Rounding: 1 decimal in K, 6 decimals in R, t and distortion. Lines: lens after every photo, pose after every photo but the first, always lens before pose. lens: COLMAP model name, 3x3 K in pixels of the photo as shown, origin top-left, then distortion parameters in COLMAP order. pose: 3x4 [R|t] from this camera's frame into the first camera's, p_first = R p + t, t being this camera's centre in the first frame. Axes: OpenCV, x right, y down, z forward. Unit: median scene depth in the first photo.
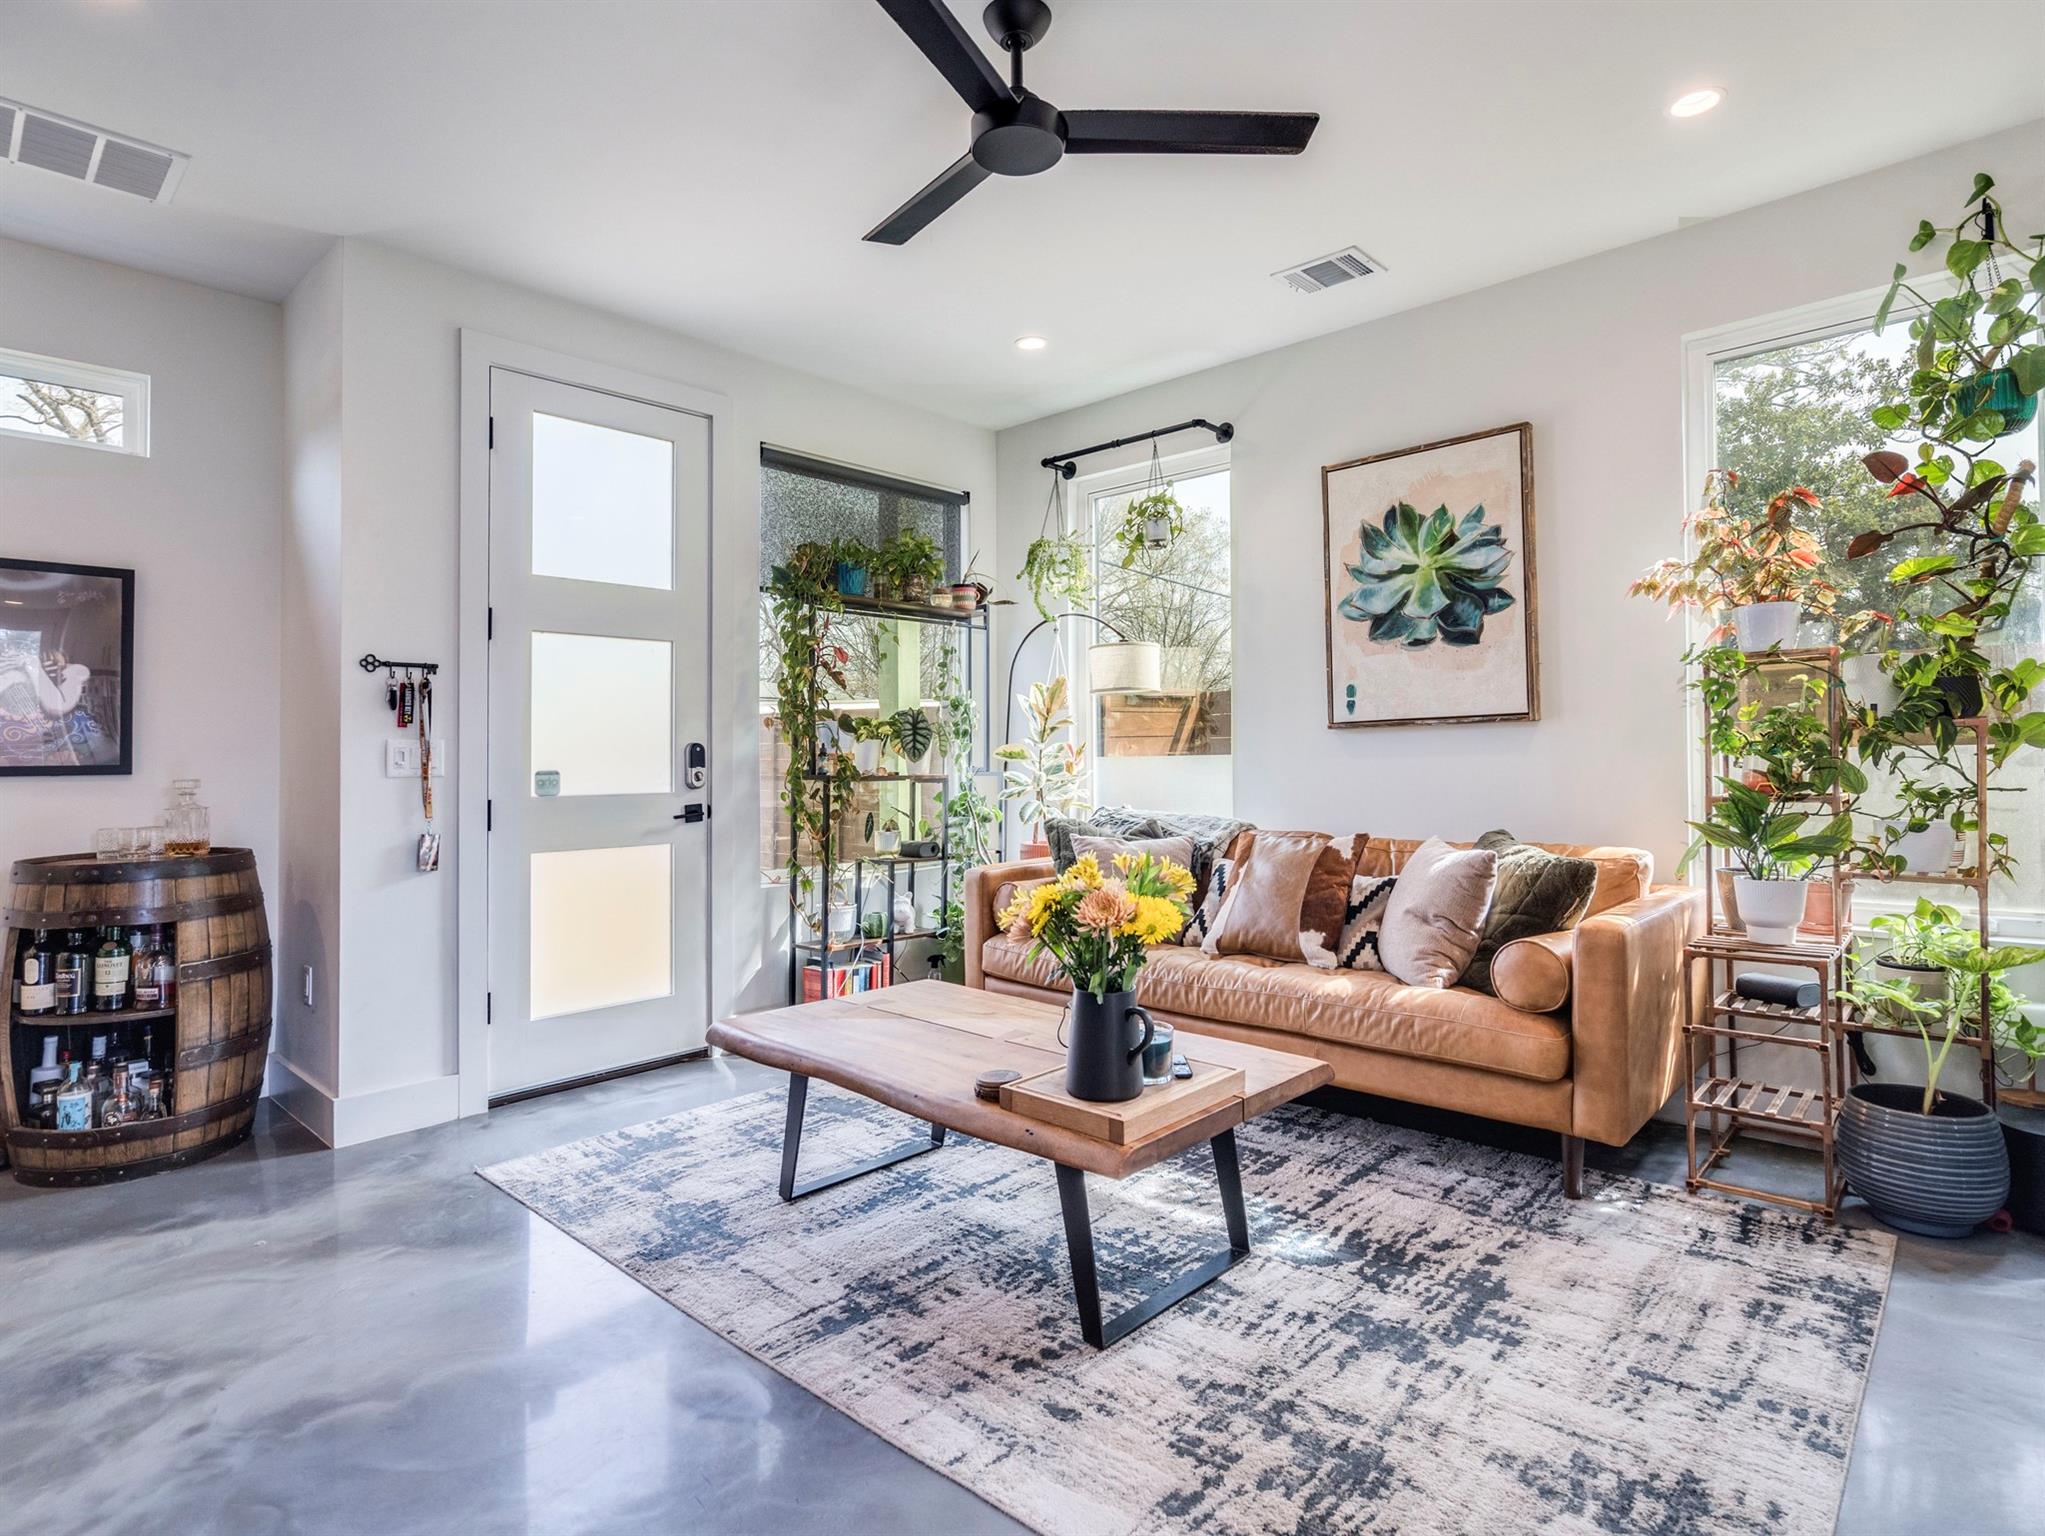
lens RADIAL K [[1061.2, 0, 1019.7], [0, 1061.2, 712.7], [0, 0, 1]] dist [-0.001861, 0.000475]
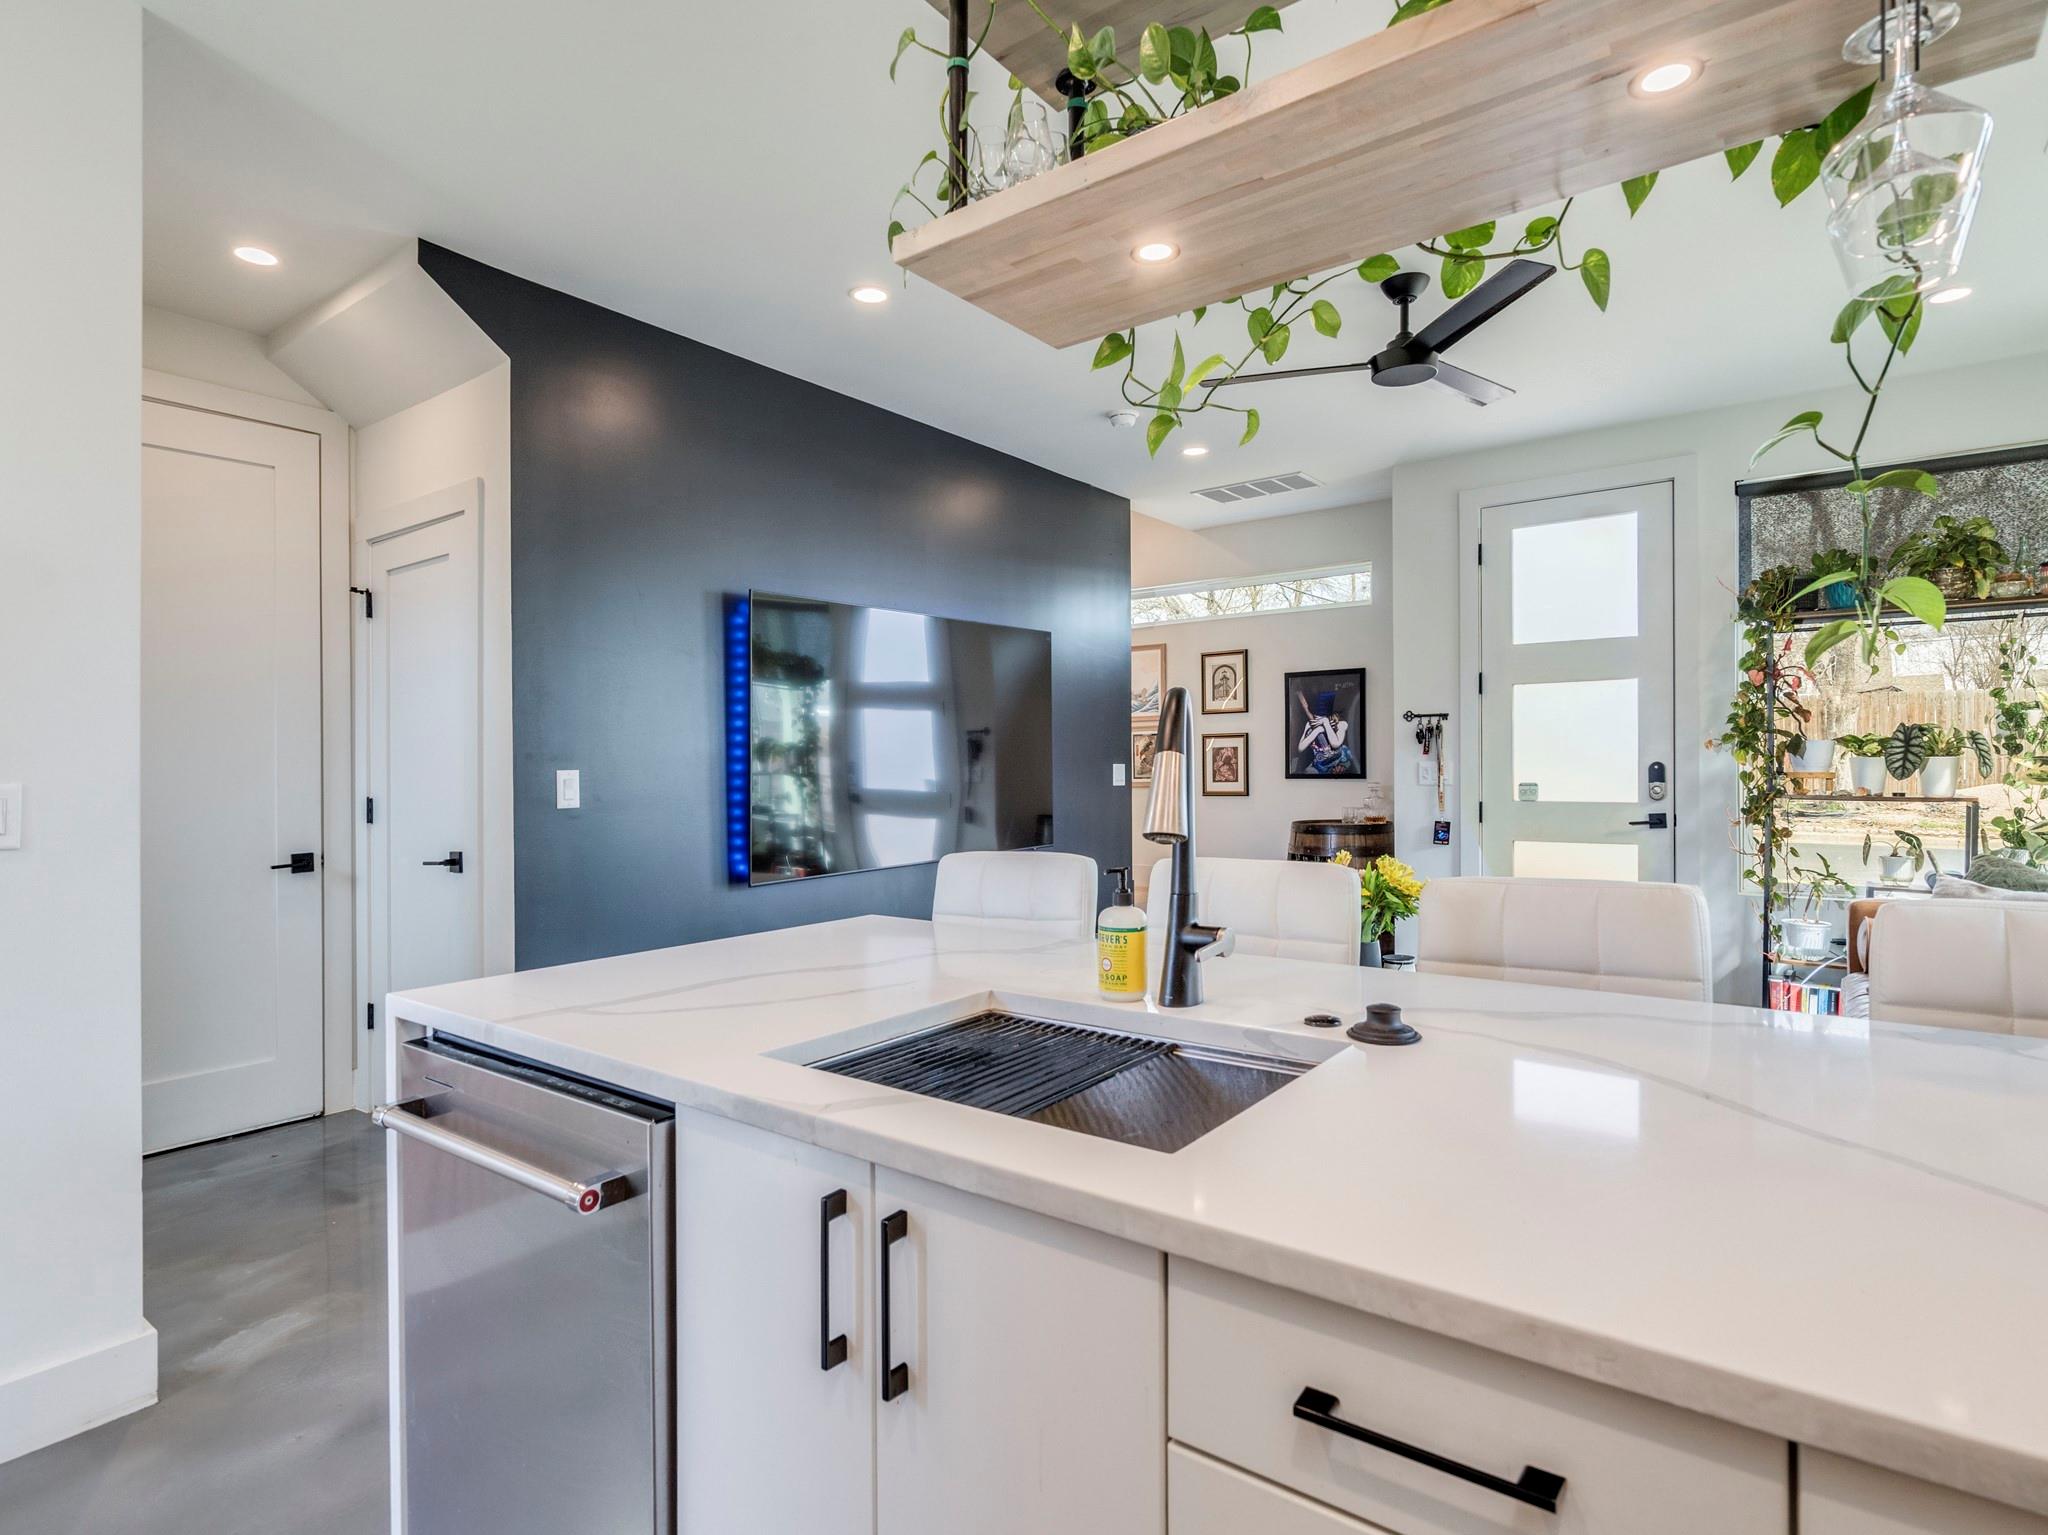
lens RADIAL K [[1049.5, 0, 1047.2], [0, 1049.5, 760.1], [0, 0, 1]] dist [-0.000805, 0.000281]
pose [[0.120516, 0.011700, -0.992642, 0.816762], [0.050632, 0.998557, 0.017916, -0.030549], [0.991419, -0.052418, 0.119750, 0.194277]]
